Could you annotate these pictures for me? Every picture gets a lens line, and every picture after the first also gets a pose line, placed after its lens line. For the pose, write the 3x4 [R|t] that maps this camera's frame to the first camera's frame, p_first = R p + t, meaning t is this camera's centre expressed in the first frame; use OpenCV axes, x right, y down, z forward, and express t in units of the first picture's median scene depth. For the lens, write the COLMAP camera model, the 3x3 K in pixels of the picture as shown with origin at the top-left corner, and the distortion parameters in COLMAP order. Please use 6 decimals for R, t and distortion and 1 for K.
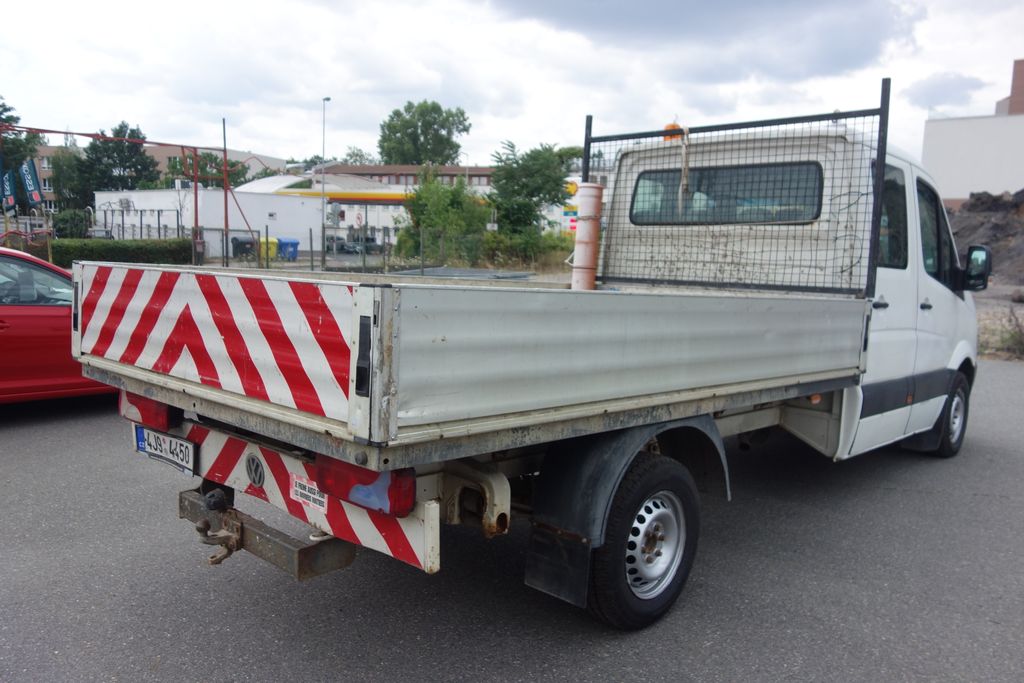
lens RADIAL K [[813.0, 0, 512.0], [0, 813.0, 339.8], [0, 0, 1]] dist [0.004098, -0.001376]
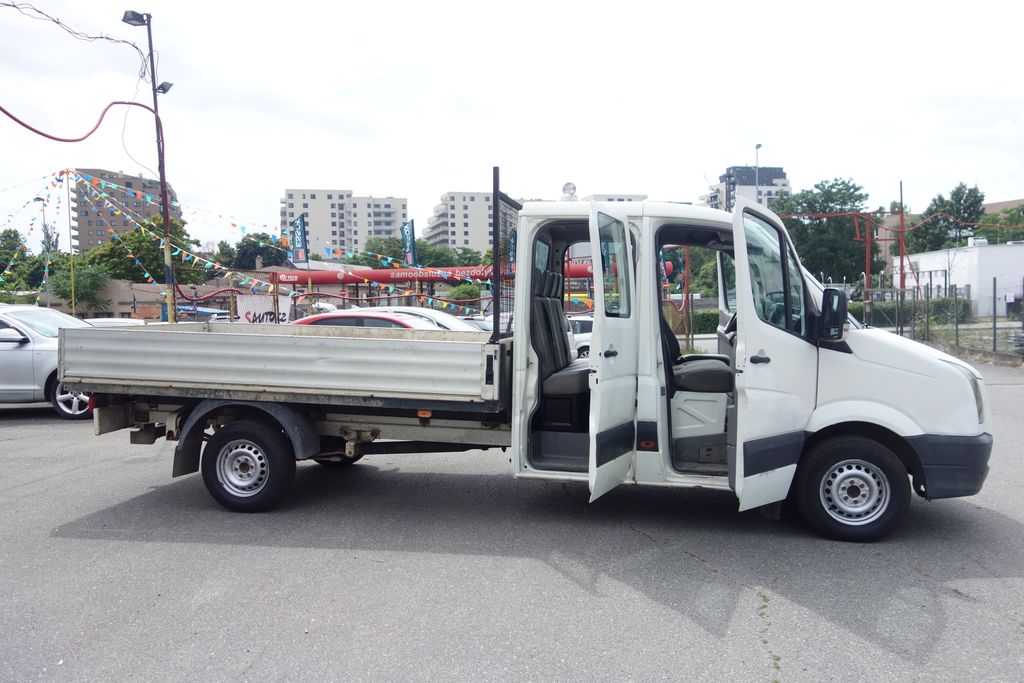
lens RADIAL K [[813.0, 0, 509.0], [0, 813.0, 340.4], [0, 0, 1]] dist [0.004098, -0.001376]
pose [[0.531015, 0.002872, -0.847357, 1.380132], [-0.066660, 0.997037, -0.038395, -0.006425], [0.844736, 0.076873, 0.529633, 0.333824]]
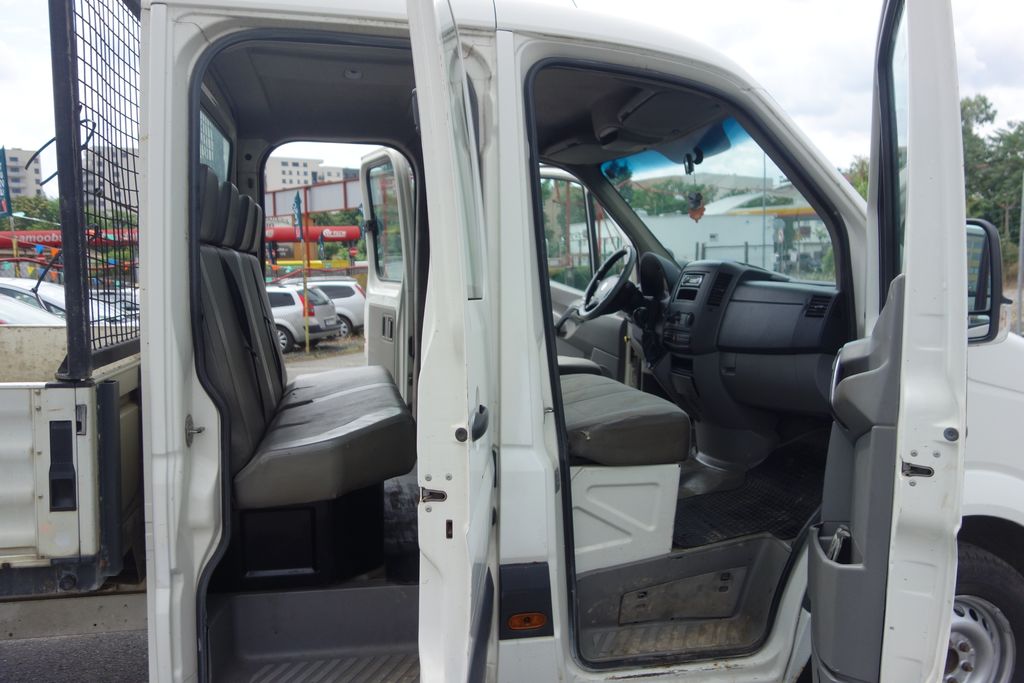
lens RADIAL K [[813.0, 0, 512.7], [0, 813.0, 340.1], [0, 0, 1]] dist [0.004098, -0.001376]
pose [[0.814541, 0.008073, -0.580050, 0.780264], [-0.022382, 0.999596, -0.017517, -0.062415], [0.579674, 0.027251, 0.814393, 0.734059]]
